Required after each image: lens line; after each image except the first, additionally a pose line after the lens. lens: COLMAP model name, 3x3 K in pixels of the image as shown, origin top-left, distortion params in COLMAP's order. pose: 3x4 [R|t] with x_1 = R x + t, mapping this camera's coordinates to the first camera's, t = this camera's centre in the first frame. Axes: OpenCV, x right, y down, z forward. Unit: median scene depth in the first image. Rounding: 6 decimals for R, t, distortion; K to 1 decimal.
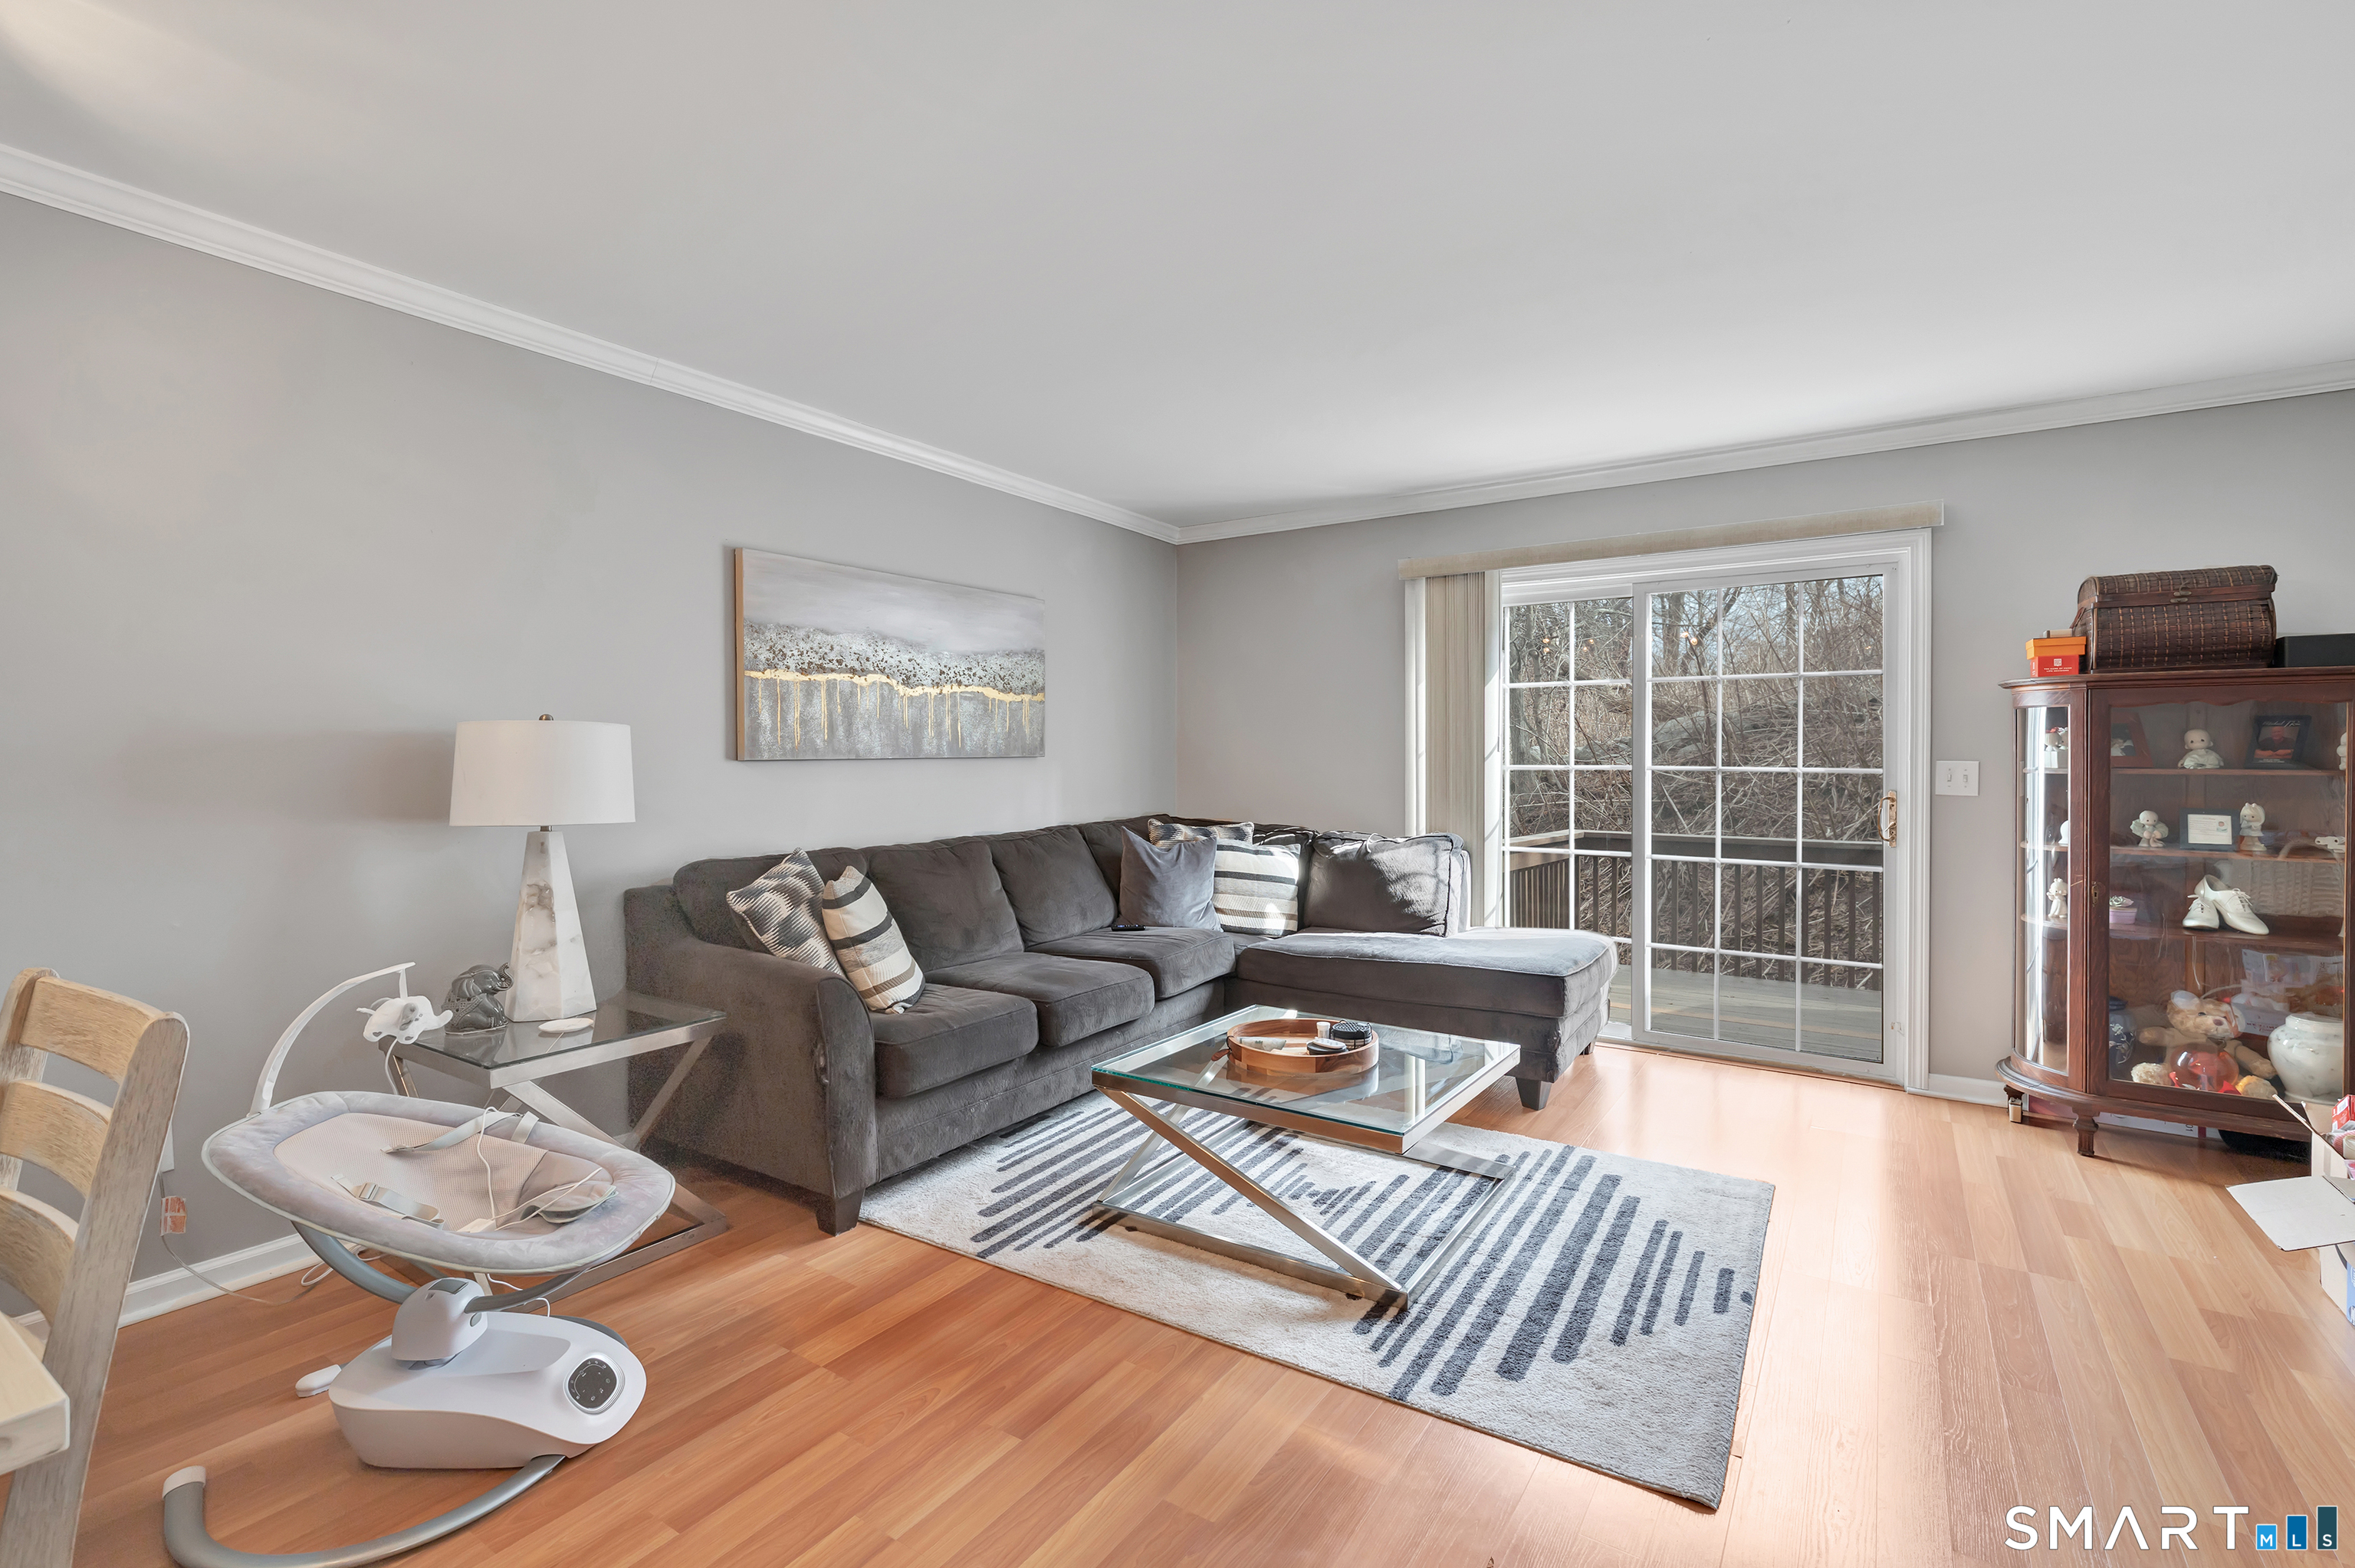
lens RADIAL K [[1061.5, 0, 1195.8], [0, 1061.5, 761.4], [0, 0, 1]] dist [0.001433, 0.000337]
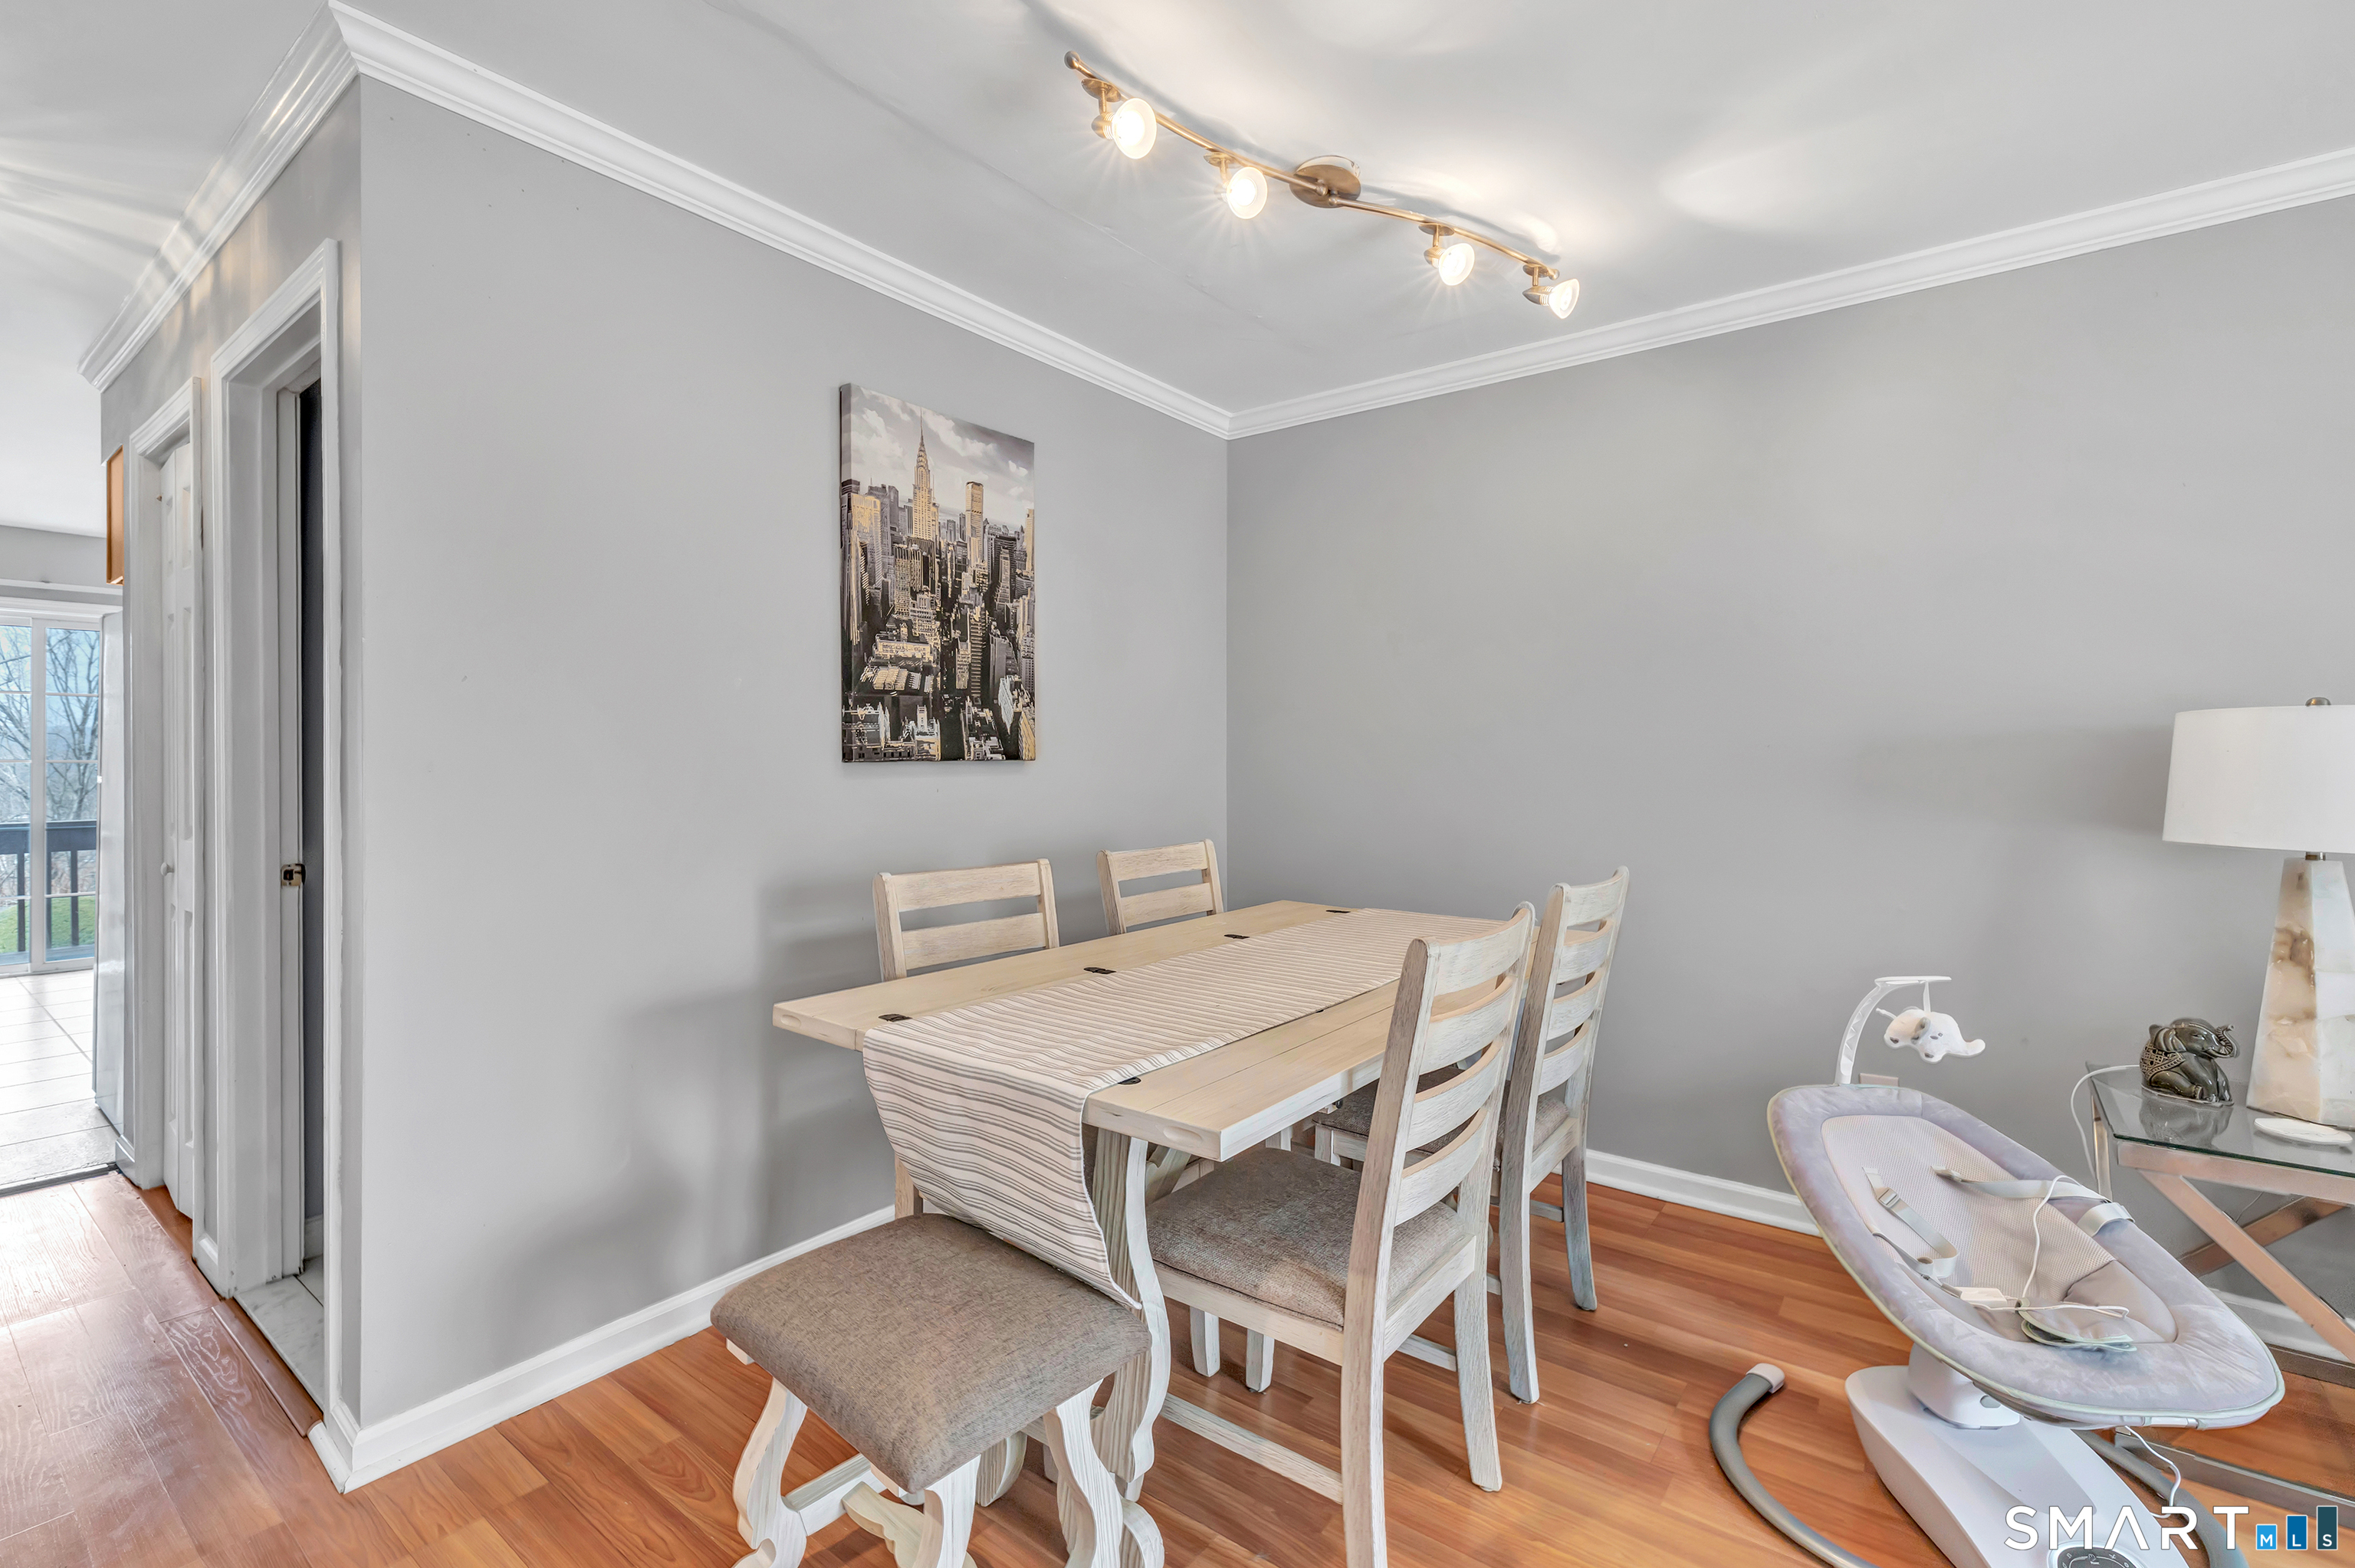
lens RADIAL K [[1042.8, 0, 1172.6], [0, 1042.8, 766.1], [0, 0, 1]] dist [0.002654, 0.000639]
pose [[-0.078709, 0.007021, -0.996873, 0.140174], [-0.004290, 0.999964, 0.007381, 0.000240], [0.996888, 0.004858, -0.078676, 0.244080]]
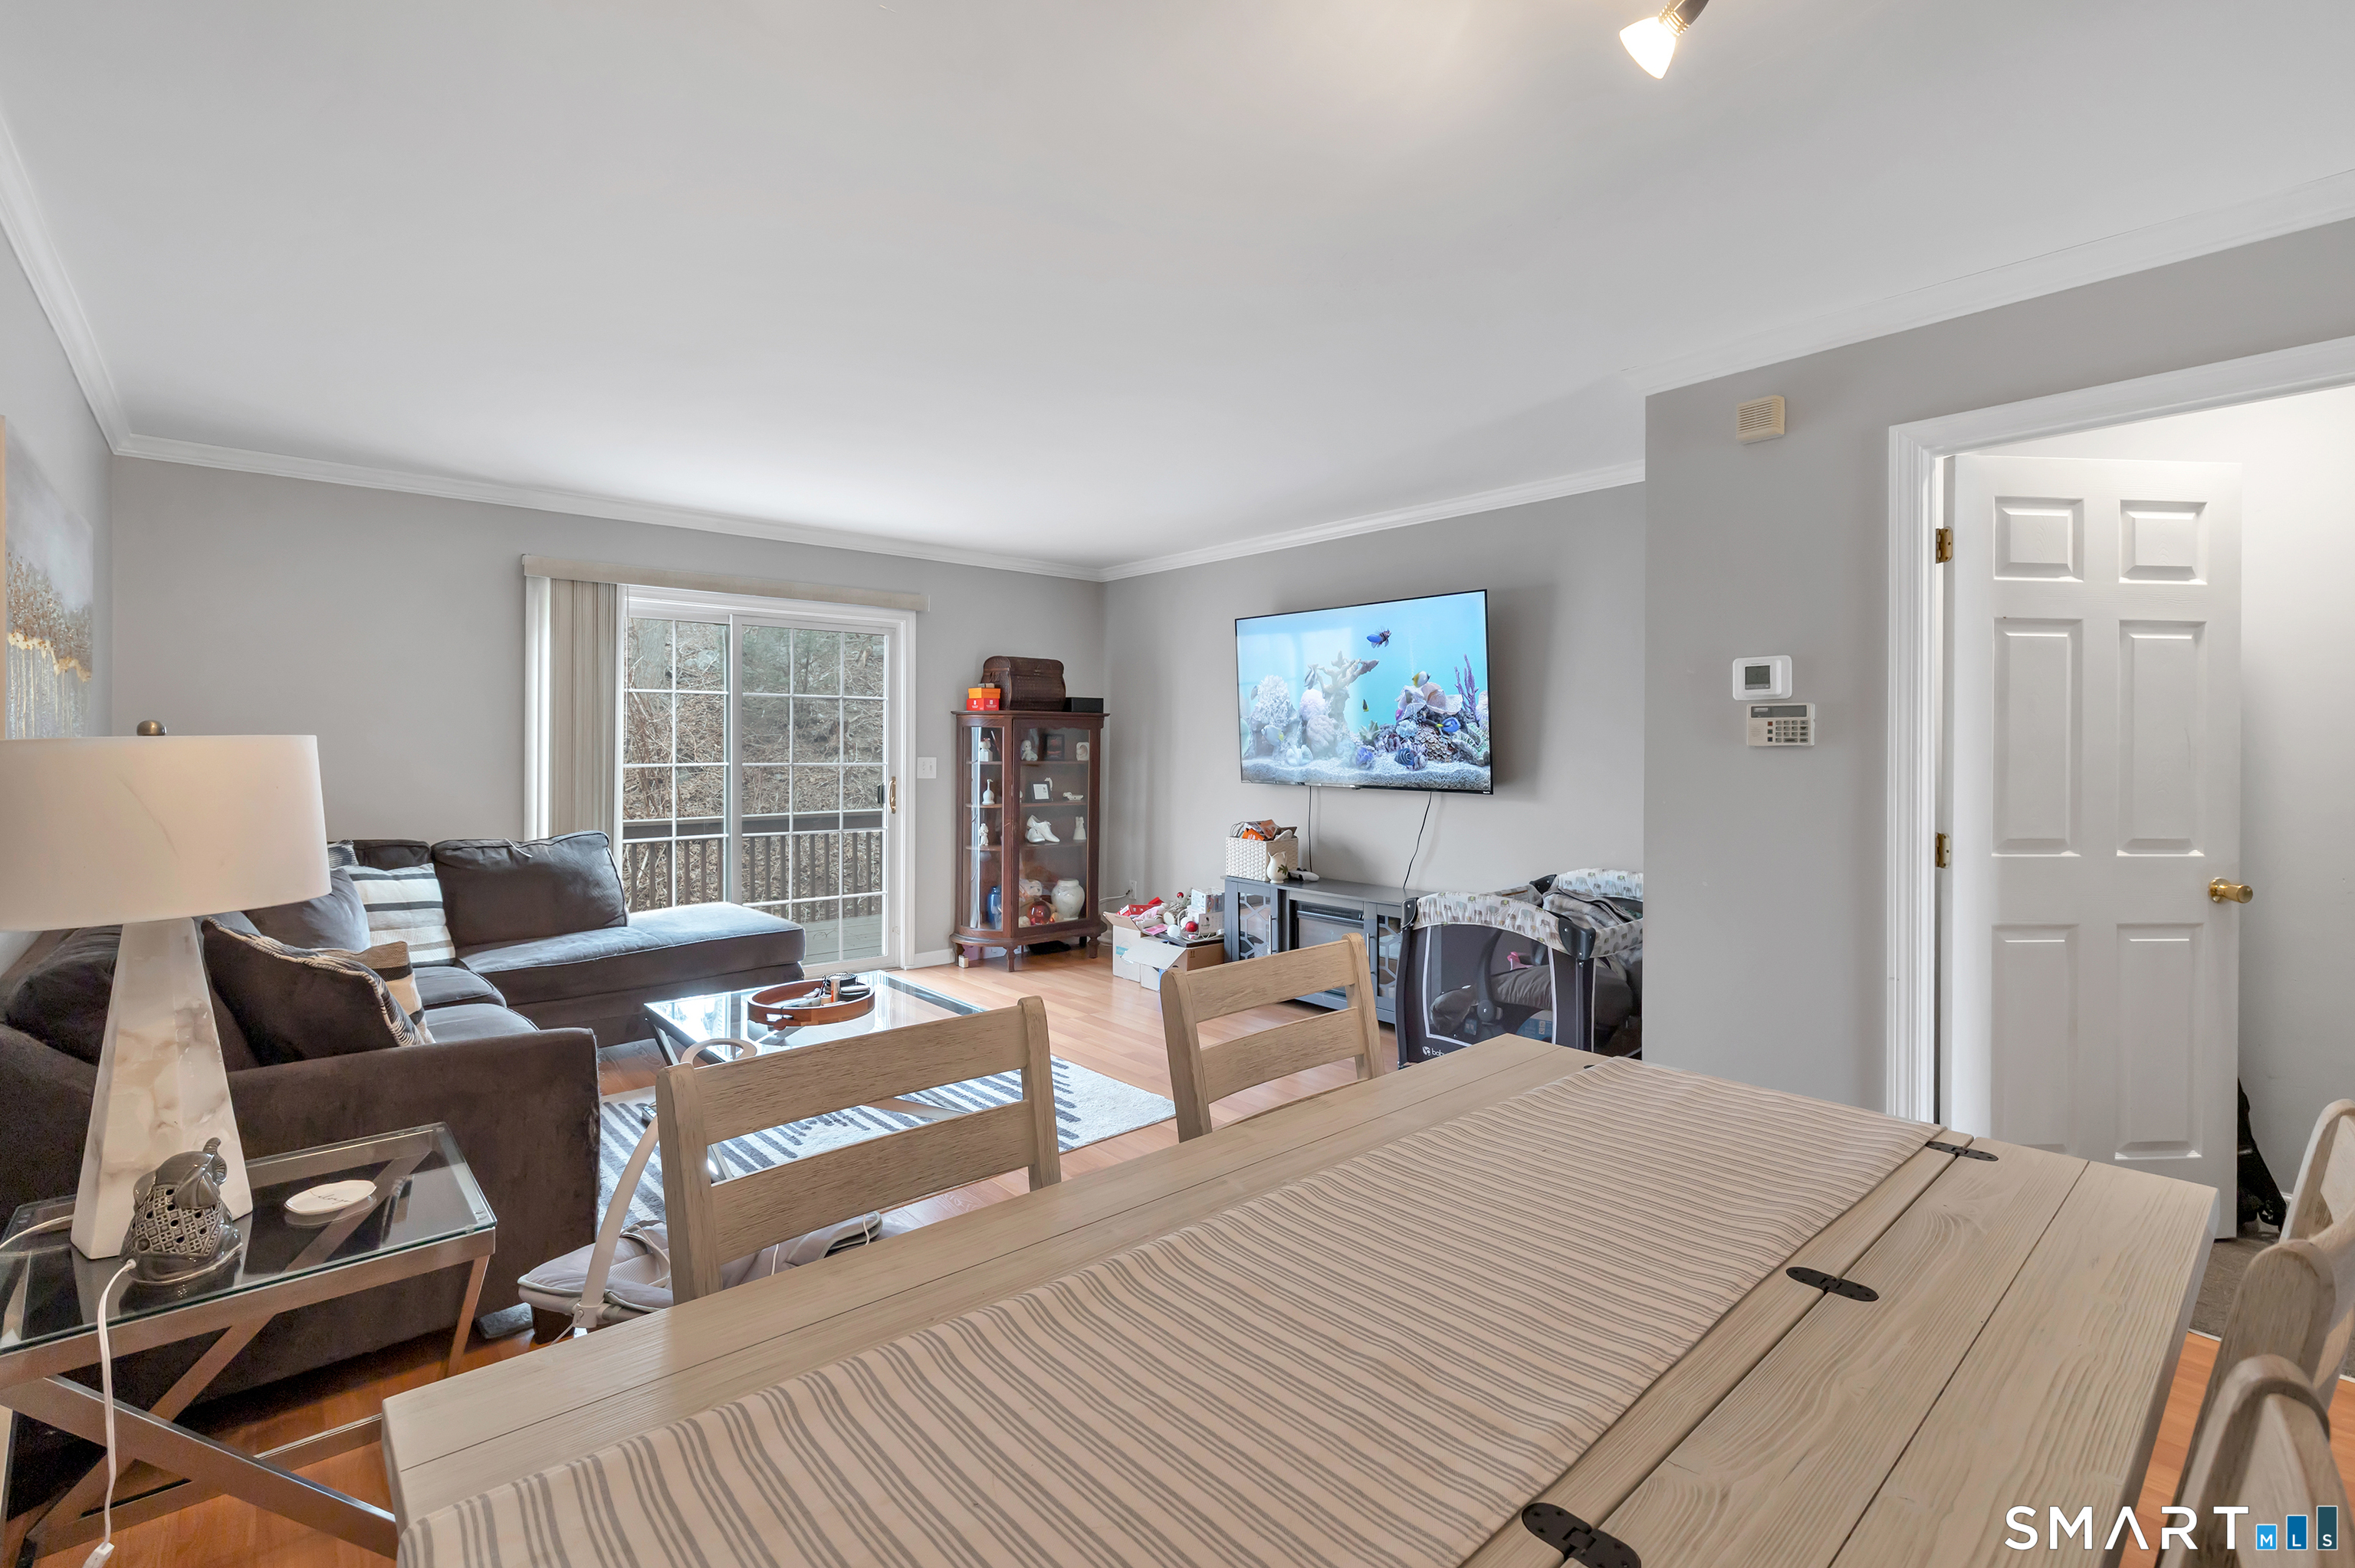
lens RADIAL K [[1050.4, 0, 1152.8], [0, 1050.4, 737.6], [0, 0, 1]] dist [0.000119, -0.000034]
pose [[0.300775, 0.002968, 0.953691, -0.883651], [0.000139, 0.999995, -0.003156, -0.030931], [-0.953695, 0.001082, 0.300773, 0.240444]]
